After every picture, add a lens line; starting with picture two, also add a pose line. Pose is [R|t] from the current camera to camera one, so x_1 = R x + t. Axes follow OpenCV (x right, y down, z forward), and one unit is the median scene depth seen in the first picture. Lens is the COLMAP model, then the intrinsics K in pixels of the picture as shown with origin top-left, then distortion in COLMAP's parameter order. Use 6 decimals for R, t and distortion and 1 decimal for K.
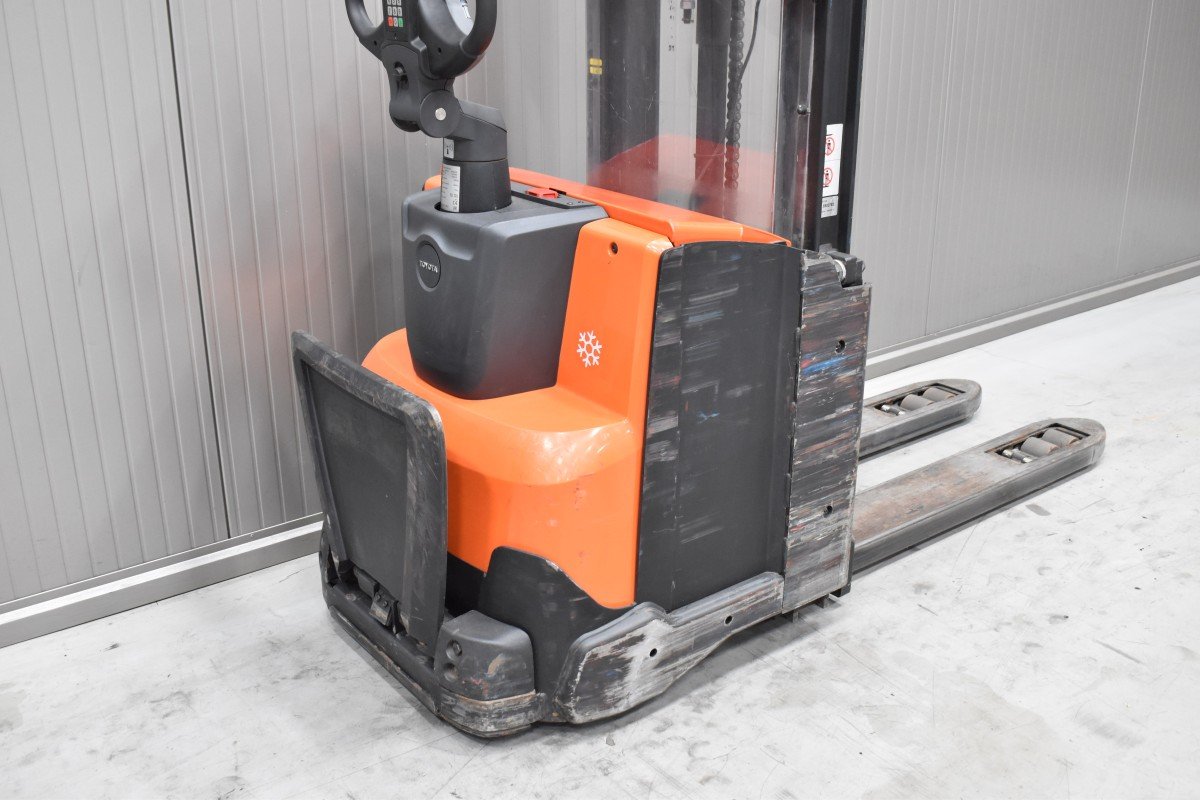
lens RADIAL K [[1211.1, 0, 609.5], [0, 1211.1, 408.7], [0, 0, 1]] dist [-0.062546, 0.000000]
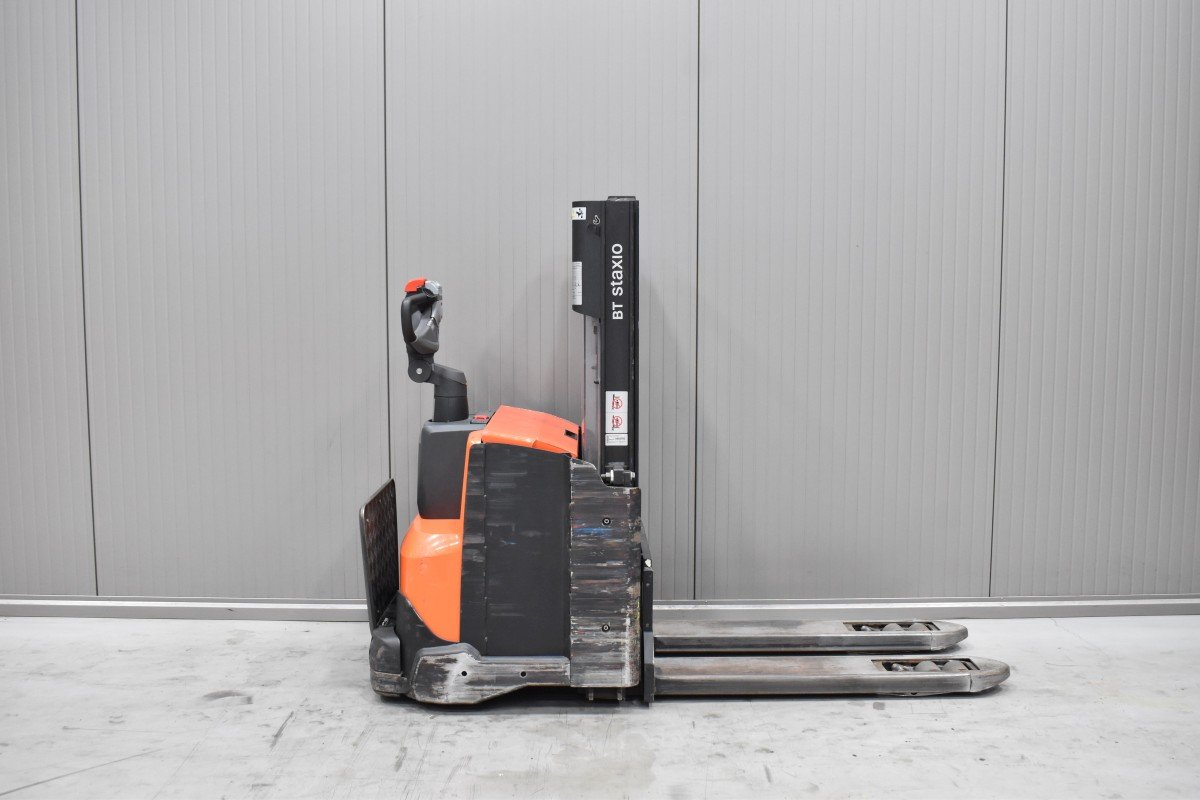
lens RADIAL K [[1107.9, 0, 589.0], [0, 1107.9, 397.5], [0, 0, 1]] dist [-0.083320, 0.000000]
pose [[0.790329, 0.061444, -0.609593, 1.110152], [-0.219234, 0.957442, -0.187728, 0.077413], [0.572115, 0.282011, 0.770165, -0.235912]]
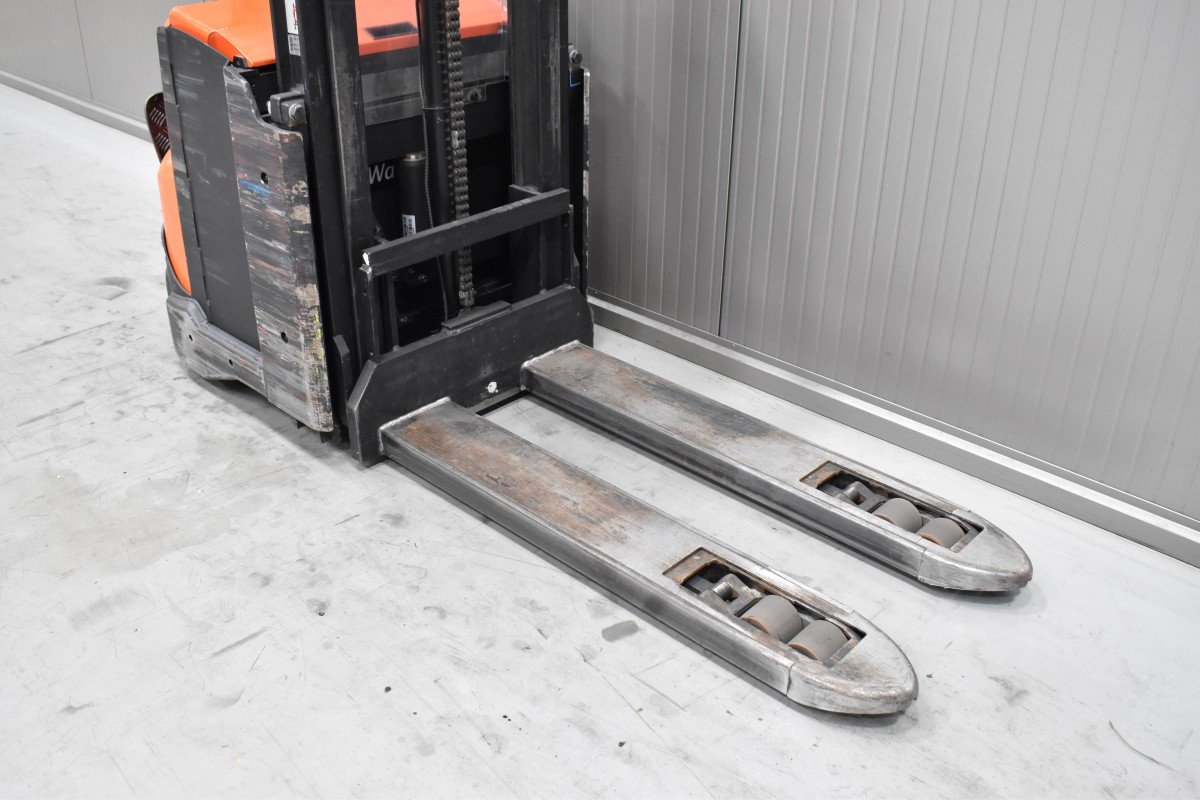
lens RADIAL K [[1107.9, 0, 590.8], [0, 1107.9, 394.8], [0, 0, 1]] dist [-0.083320, 0.000000]
pose [[0.135048, 0.463643, -0.875669, 1.165107], [-0.364036, 0.845174, 0.391354, -0.372956], [0.921542, 0.265924, 0.282922, 1.063526]]
